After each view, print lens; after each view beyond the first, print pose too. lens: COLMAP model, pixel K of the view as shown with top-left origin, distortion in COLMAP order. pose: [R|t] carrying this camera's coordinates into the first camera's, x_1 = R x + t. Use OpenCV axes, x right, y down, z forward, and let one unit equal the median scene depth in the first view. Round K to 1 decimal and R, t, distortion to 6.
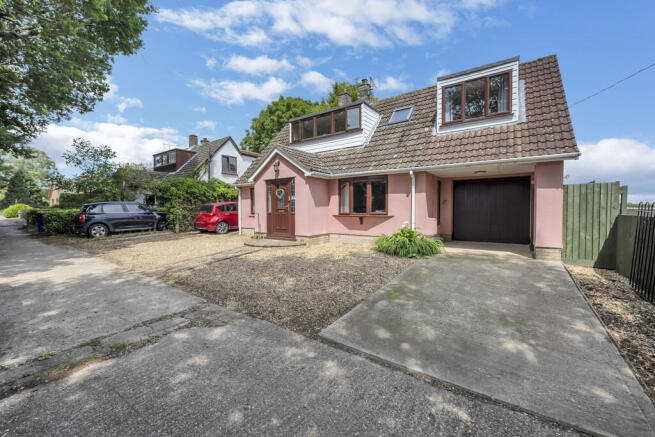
lens RADIAL K [[265.4, 0, 327.4], [0, 265.4, 213.7], [0, 0, 1]] dist [-0.001405, -0.000192]
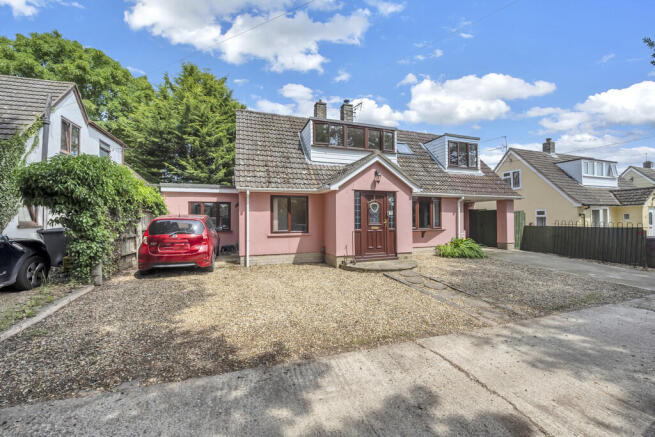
lens RADIAL K [[265.4, 0, 327.4], [0, 265.4, 213.7], [0, 0, 1]] dist [-0.001405, -0.000192]
pose [[0.565047, 0.026304, 0.824640, -1.039225], [0.022218, 0.998644, -0.047077, -0.018568], [-0.824760, 0.044922, 0.563696, 0.671406]]
